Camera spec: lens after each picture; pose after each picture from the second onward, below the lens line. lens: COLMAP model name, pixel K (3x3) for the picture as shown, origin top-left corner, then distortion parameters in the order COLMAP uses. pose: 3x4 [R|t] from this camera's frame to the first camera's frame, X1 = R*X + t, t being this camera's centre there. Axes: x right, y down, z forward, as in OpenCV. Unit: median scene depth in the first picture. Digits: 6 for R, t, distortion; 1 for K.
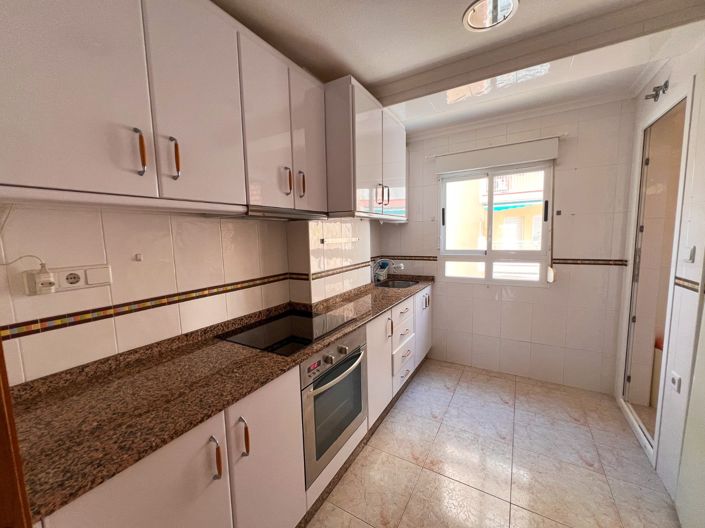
lens RADIAL K [[284.9, 0, 351.3], [0, 284.9, 265.9], [0, 0, 1]] dist [0.007137, -0.000047]
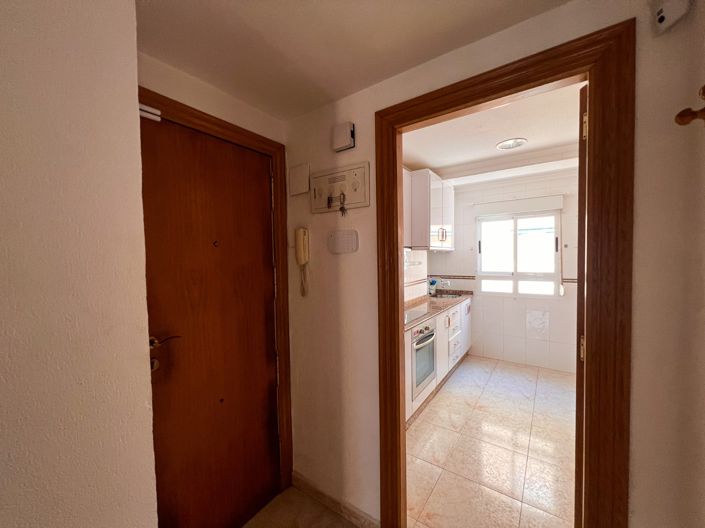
lens RADIAL K [[284.9, 0, 351.3], [0, 284.9, 265.9], [0, 0, 1]] dist [0.007137, -0.000047]
pose [[0.996949, 0.011767, -0.077160, -0.215042], [-0.017418, 0.997182, -0.072970, 0.032398], [0.076084, 0.074091, 0.994345, -0.466163]]
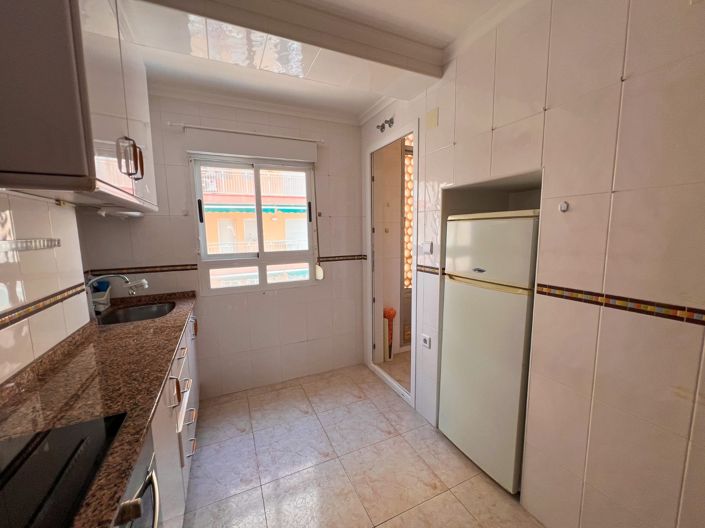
lens RADIAL K [[284.9, 0, 351.3], [0, 284.9, 265.9], [0, 0, 1]] dist [0.007137, -0.000047]
pose [[0.574204, -0.086272, 0.814154, -0.092245], [0.091961, 0.994936, 0.040571, -0.025507], [-0.813532, 0.051574, 0.579229, 0.289219]]
